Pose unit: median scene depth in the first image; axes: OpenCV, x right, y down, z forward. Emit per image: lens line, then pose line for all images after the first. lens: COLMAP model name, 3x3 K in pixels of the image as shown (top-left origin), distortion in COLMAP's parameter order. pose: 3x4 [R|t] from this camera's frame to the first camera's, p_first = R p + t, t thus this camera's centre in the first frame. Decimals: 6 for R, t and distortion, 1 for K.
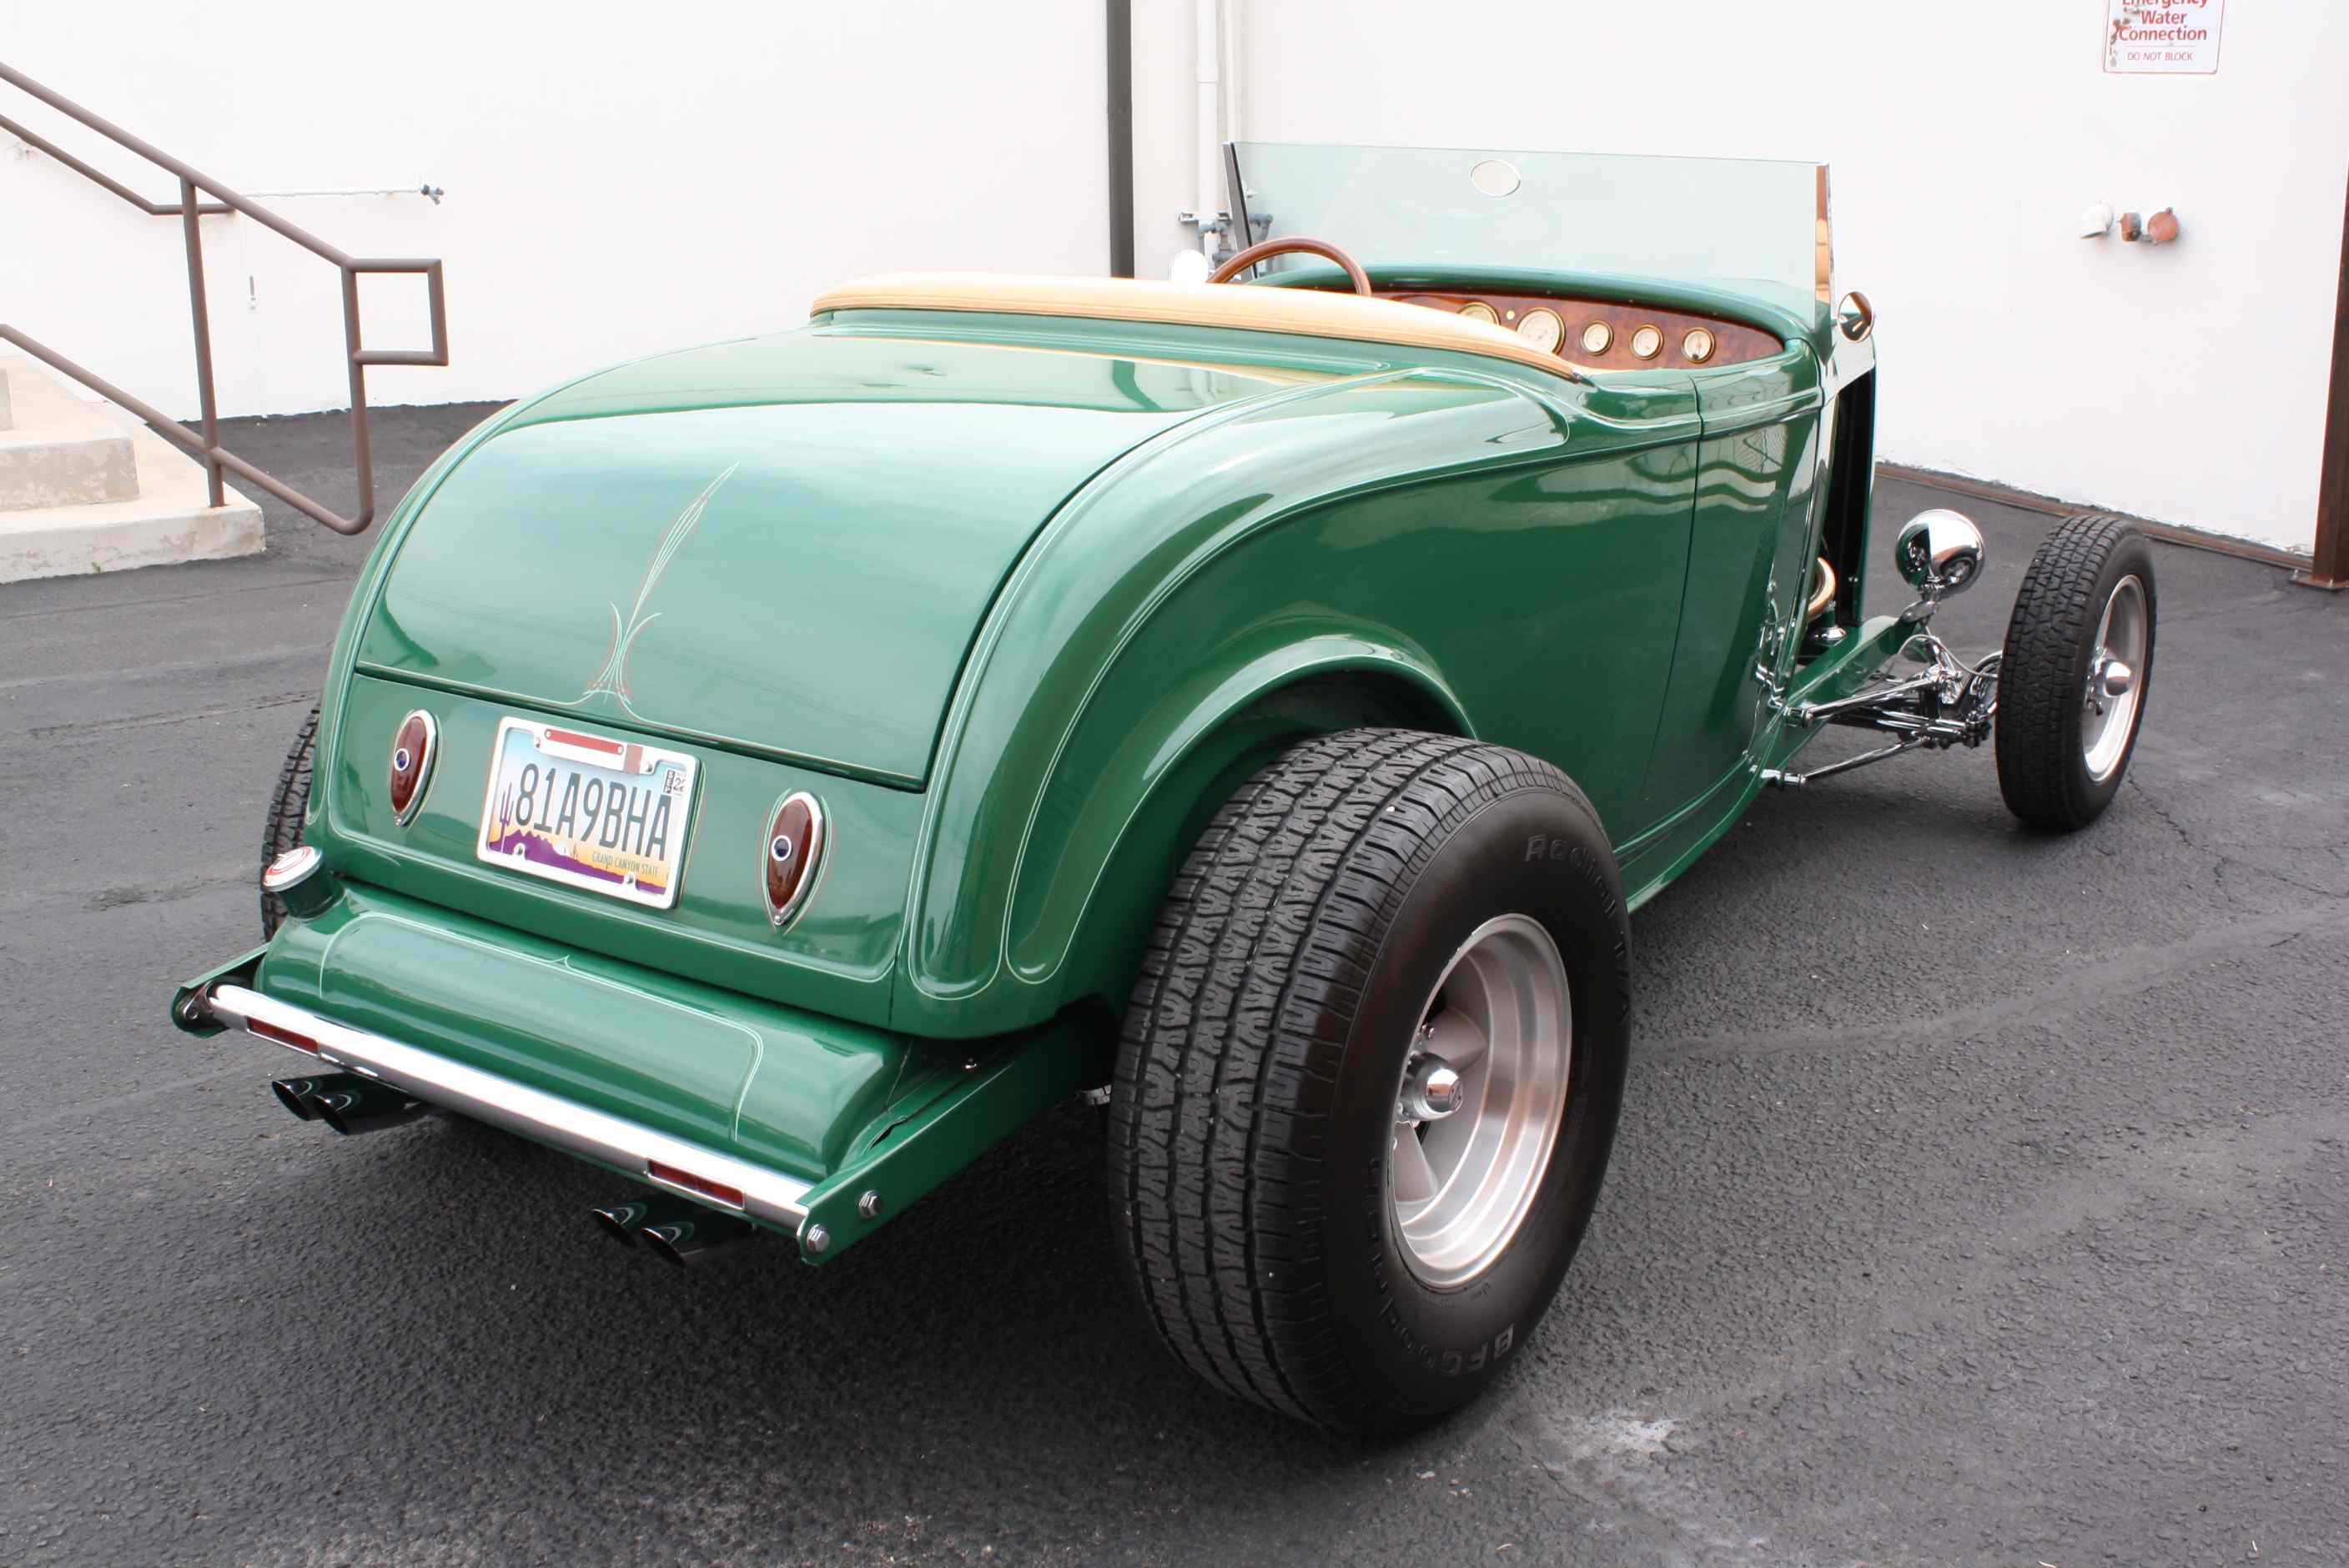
lens RADIAL K [[2524.0, 0, 1174.5], [0, 2524.0, 784.0], [0, 0, 1]] dist [-0.140301, 0.188399]
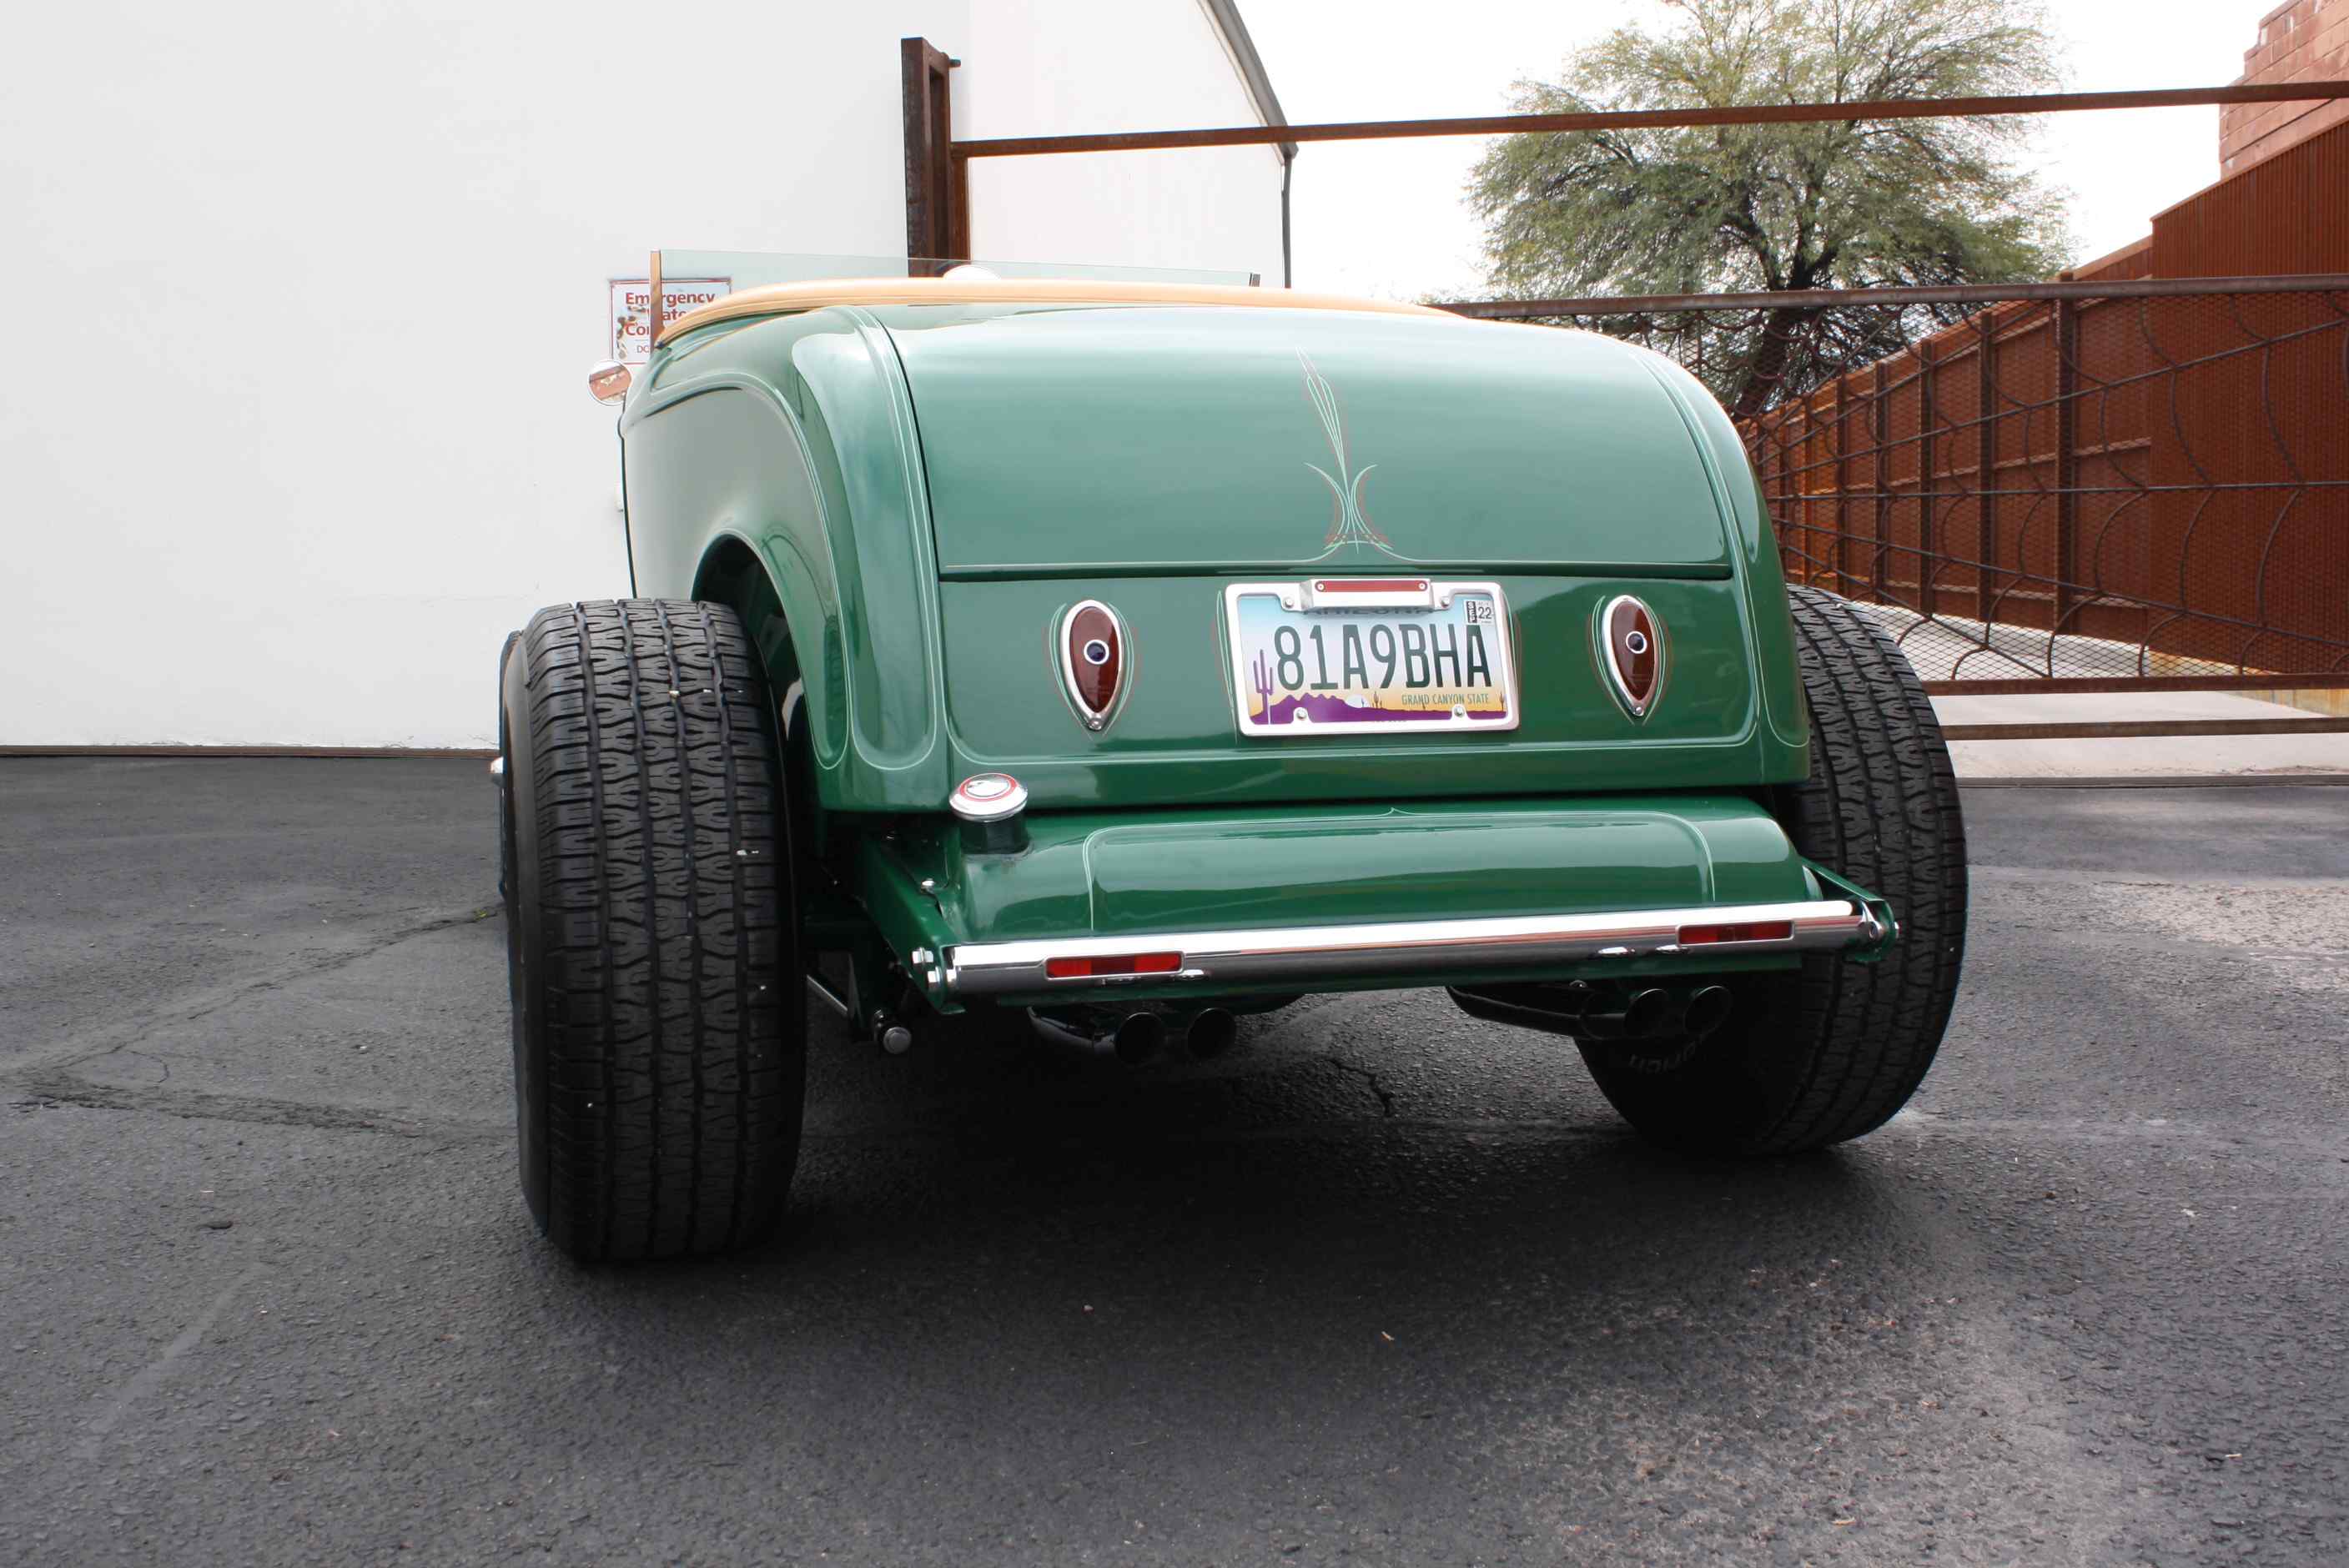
lens RADIAL K [[2551.2, 0, 1174.5], [0, 2551.2, 784.0], [0, 0, 1]] dist [-0.124999, 0.152341]
pose [[0.607880, -0.068830, 0.791040, -1.057519], [0.219279, 0.972046, -0.083927, 0.122639], [-0.763151, 0.224476, 0.605980, 0.467655]]
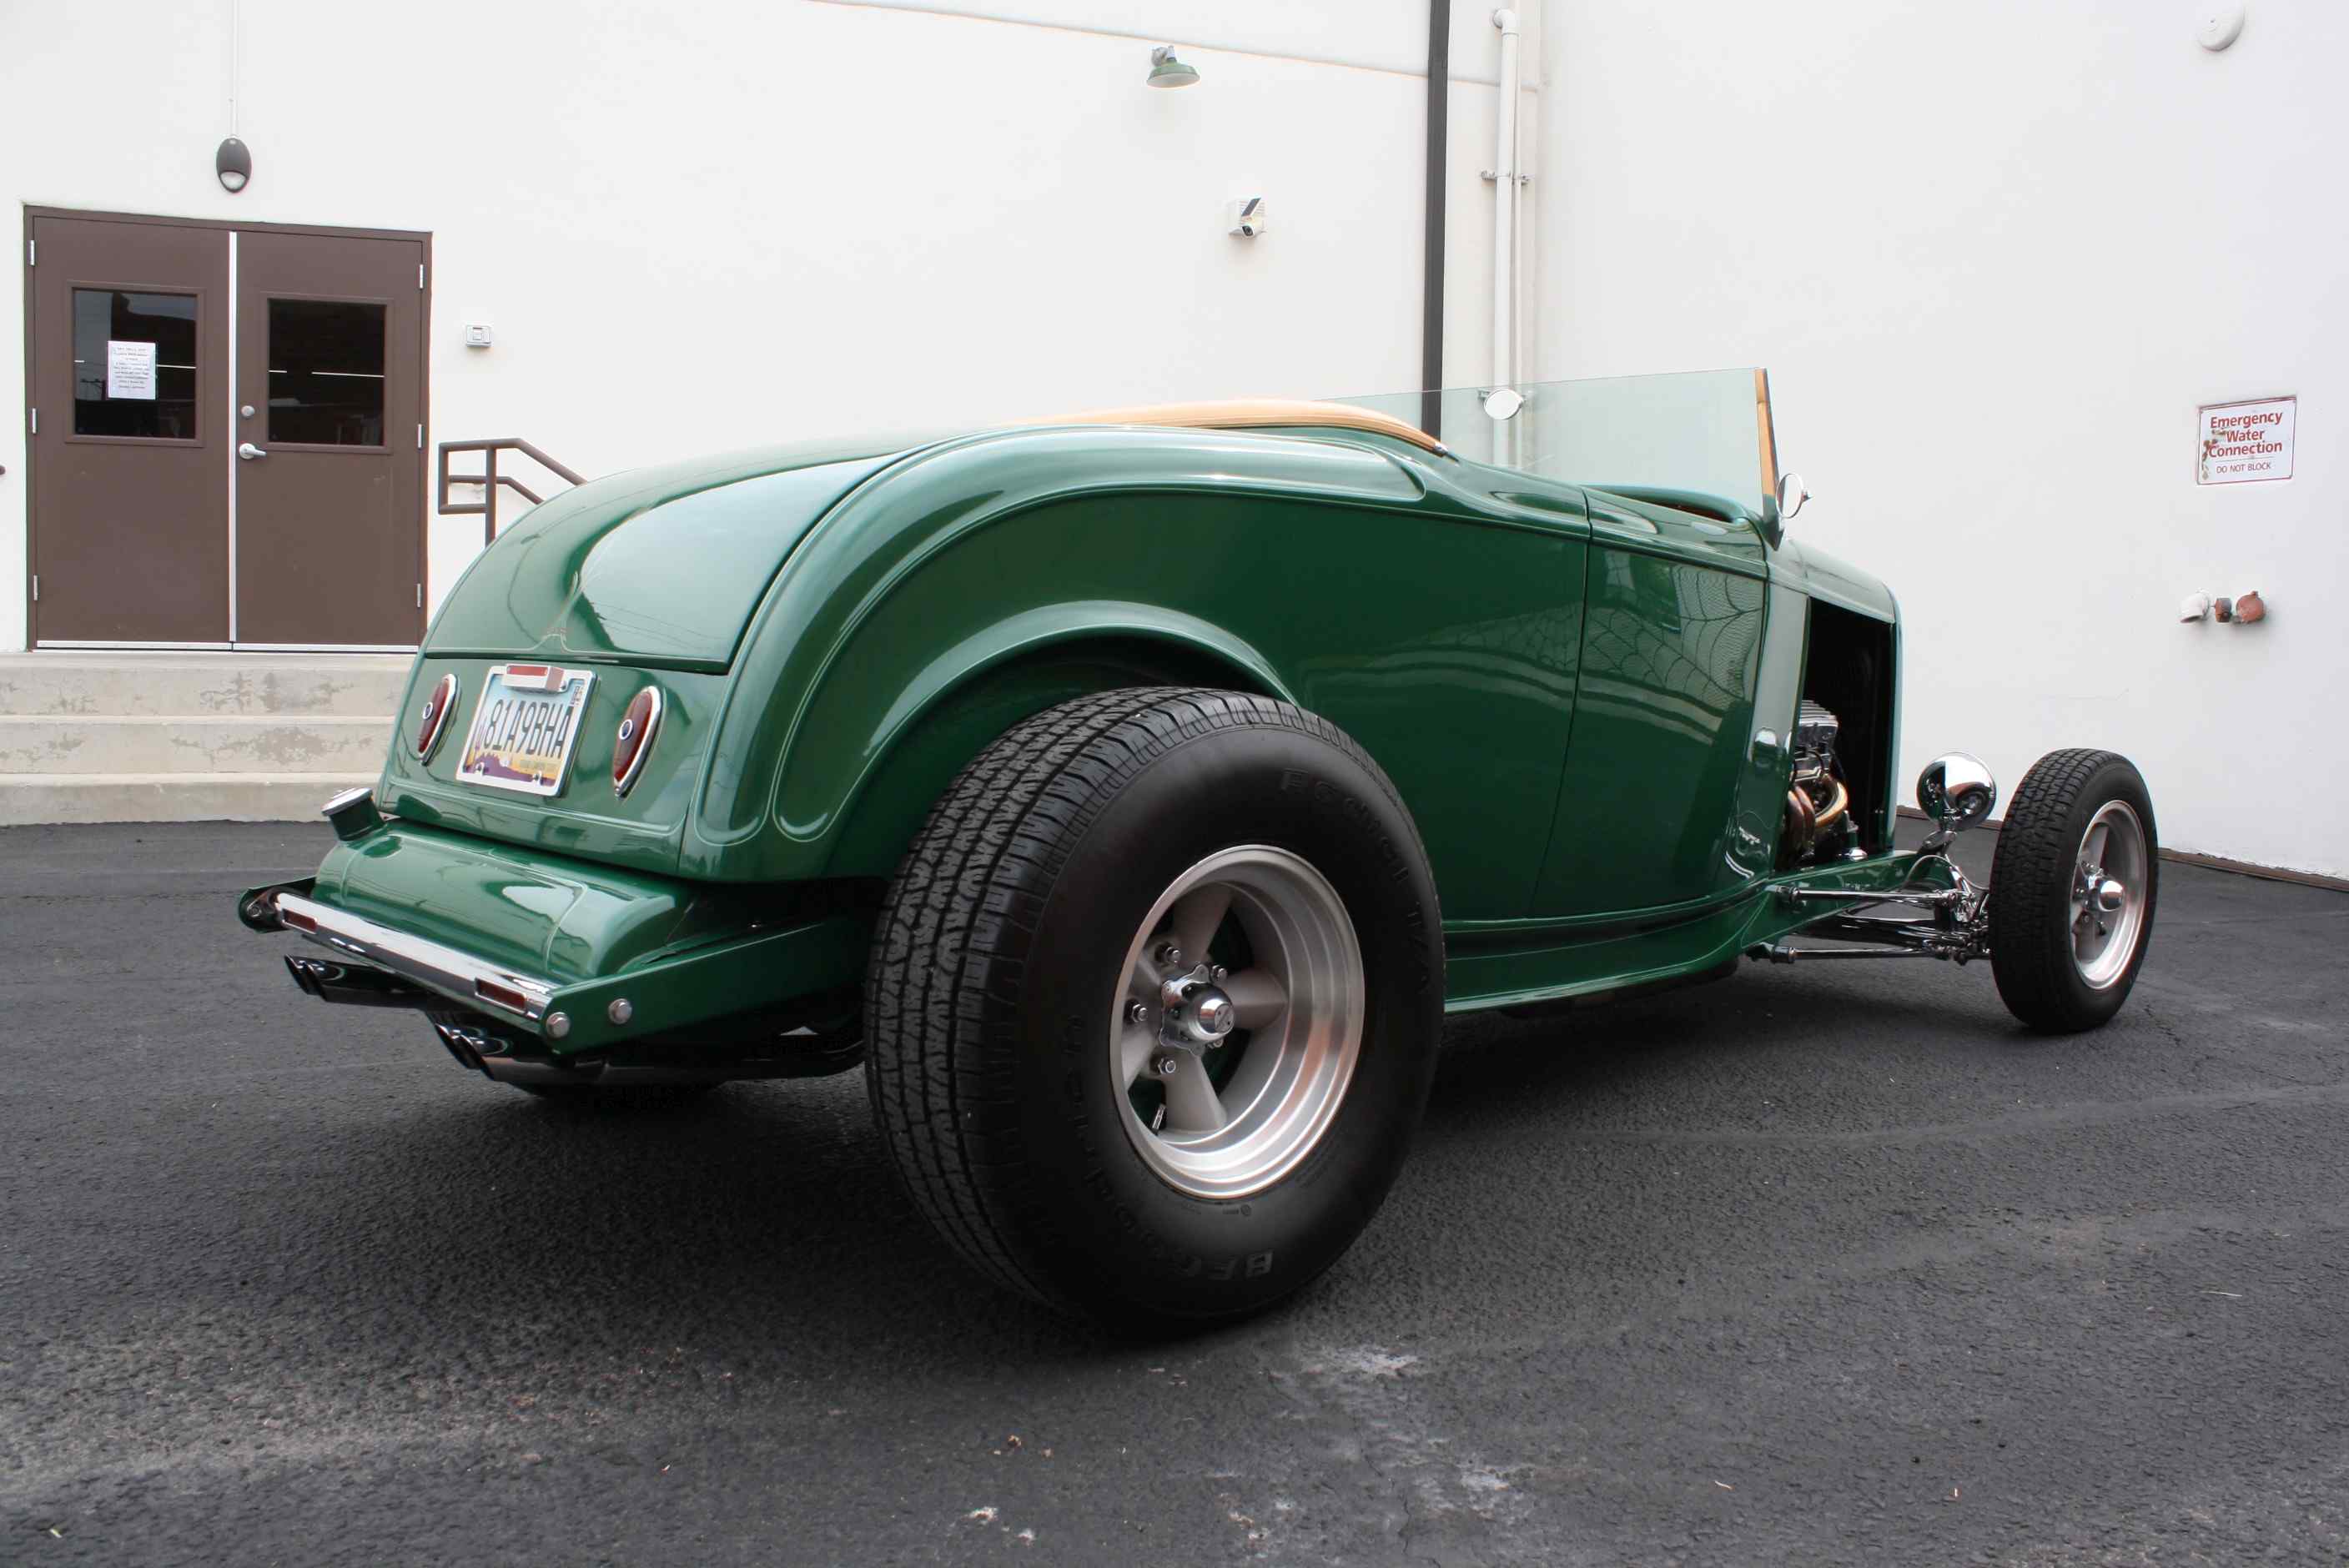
lens RADIAL K [[2003.9, 0, 1186.4], [0, 2003.9, 788.6], [0, 0, 1]] dist [-0.169107, 0.156689]
pose [[0.979111, 0.039295, -0.199492, 0.263308], [-0.078766, 0.977839, -0.193974, 0.195017], [0.187449, 0.205635, 0.960509, 0.157193]]
